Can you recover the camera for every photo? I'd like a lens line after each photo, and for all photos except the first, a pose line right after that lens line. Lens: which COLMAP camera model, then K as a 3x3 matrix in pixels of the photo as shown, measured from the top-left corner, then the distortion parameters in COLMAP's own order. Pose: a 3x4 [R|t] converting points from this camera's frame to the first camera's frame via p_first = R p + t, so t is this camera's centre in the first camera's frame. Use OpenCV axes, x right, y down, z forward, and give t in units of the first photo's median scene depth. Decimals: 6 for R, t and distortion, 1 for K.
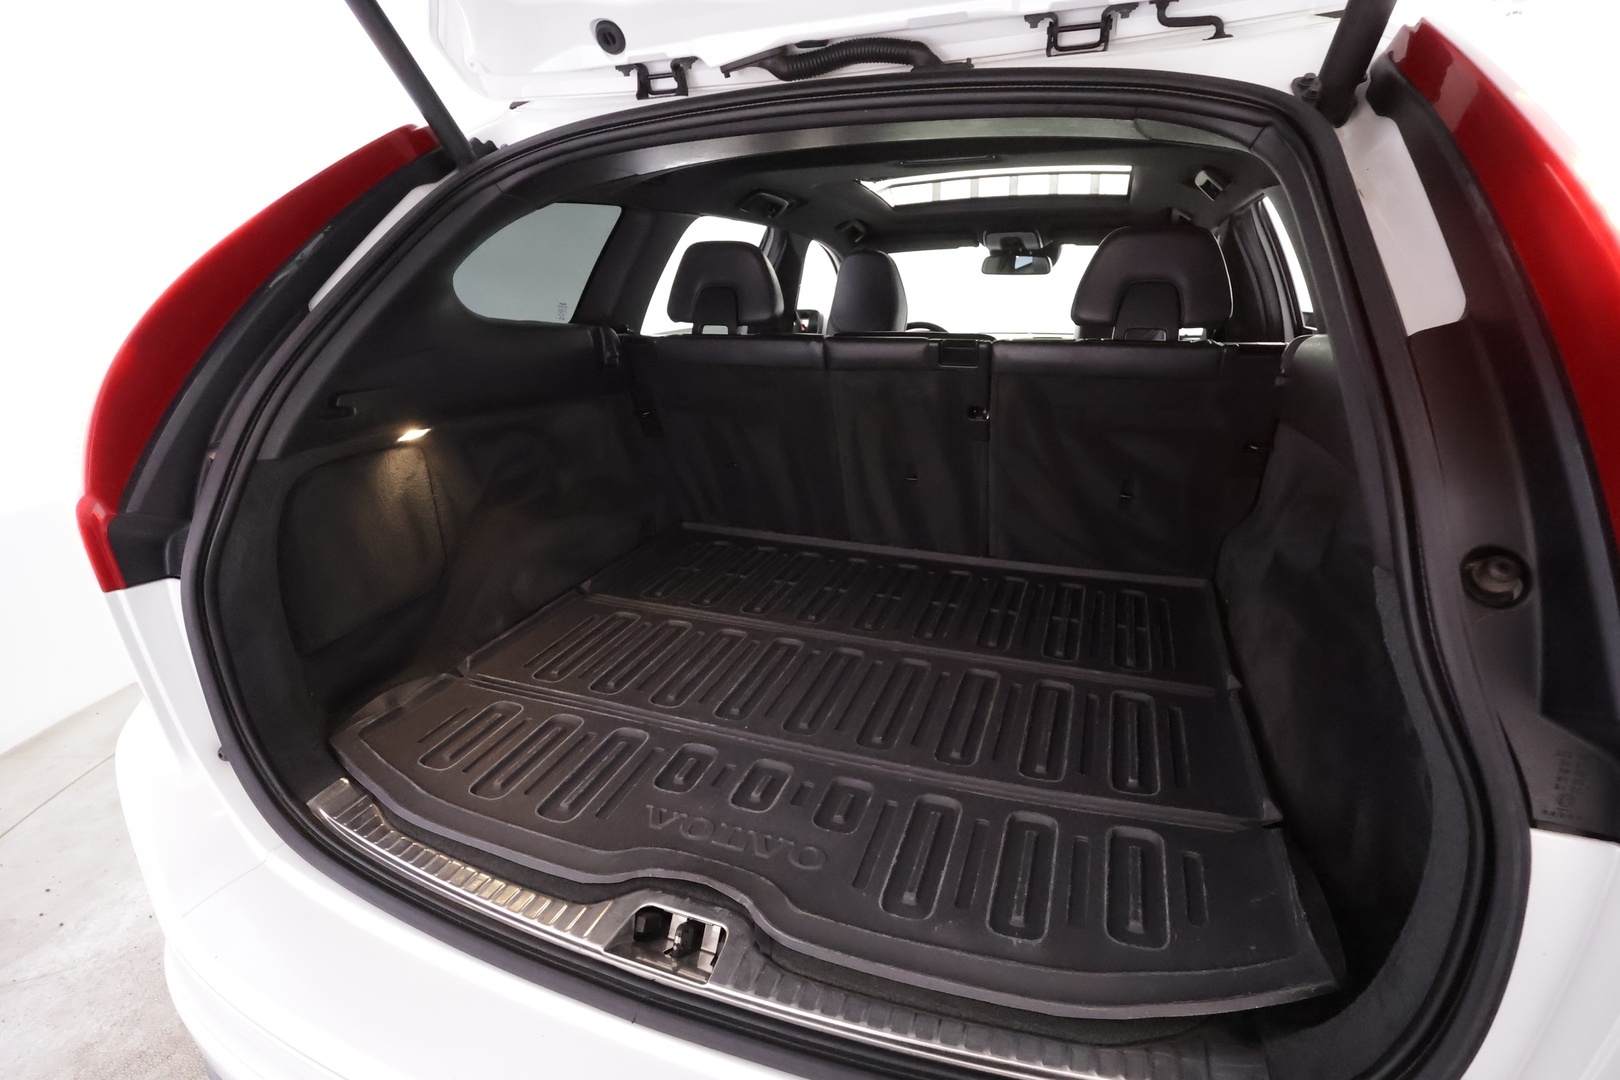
lens RADIAL K [[746.0, 0, 810.0], [0, 746.0, 540.0], [0, 0, 1]] dist [-0.002809, -0.000493]
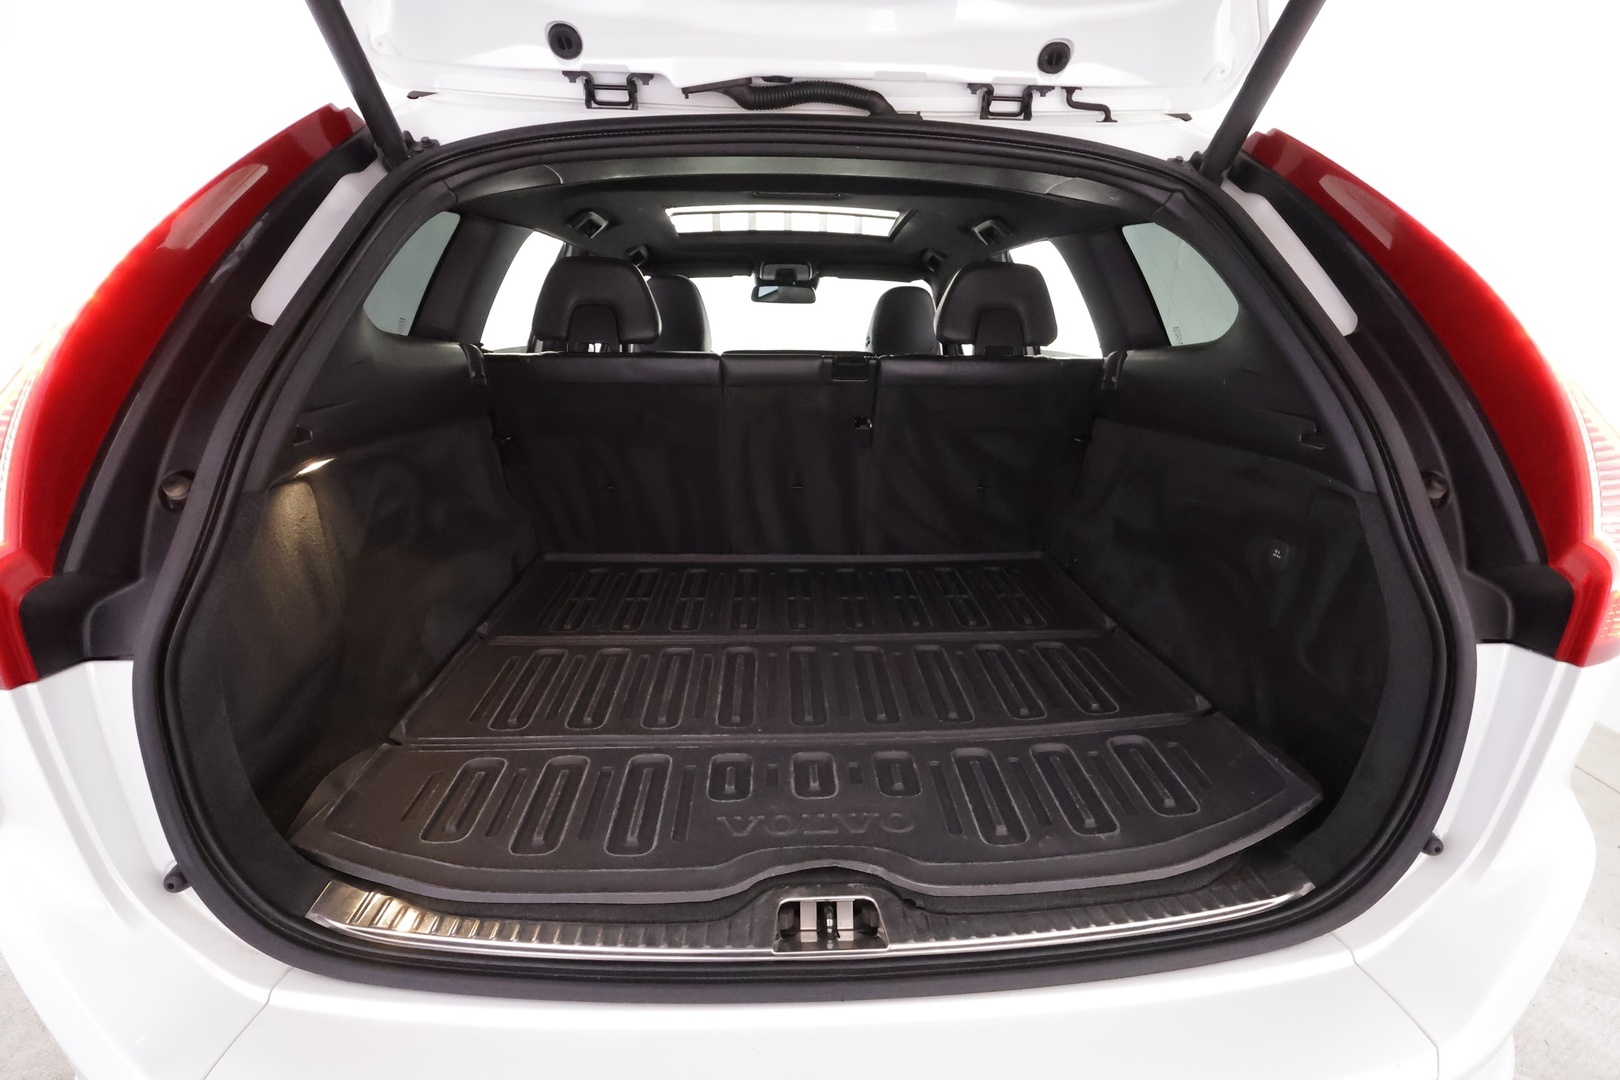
lens RADIAL K [[748.3, 0, 810.0], [0, 748.3, 540.0], [0, 0, 1]] dist [-0.001627, 0.000405]
pose [[0.918079, -0.094471, 0.384975, -0.385435], [0.109146, 0.993890, -0.016394, 0.017448], [-0.381074, 0.057069, 0.922782, 0.018908]]
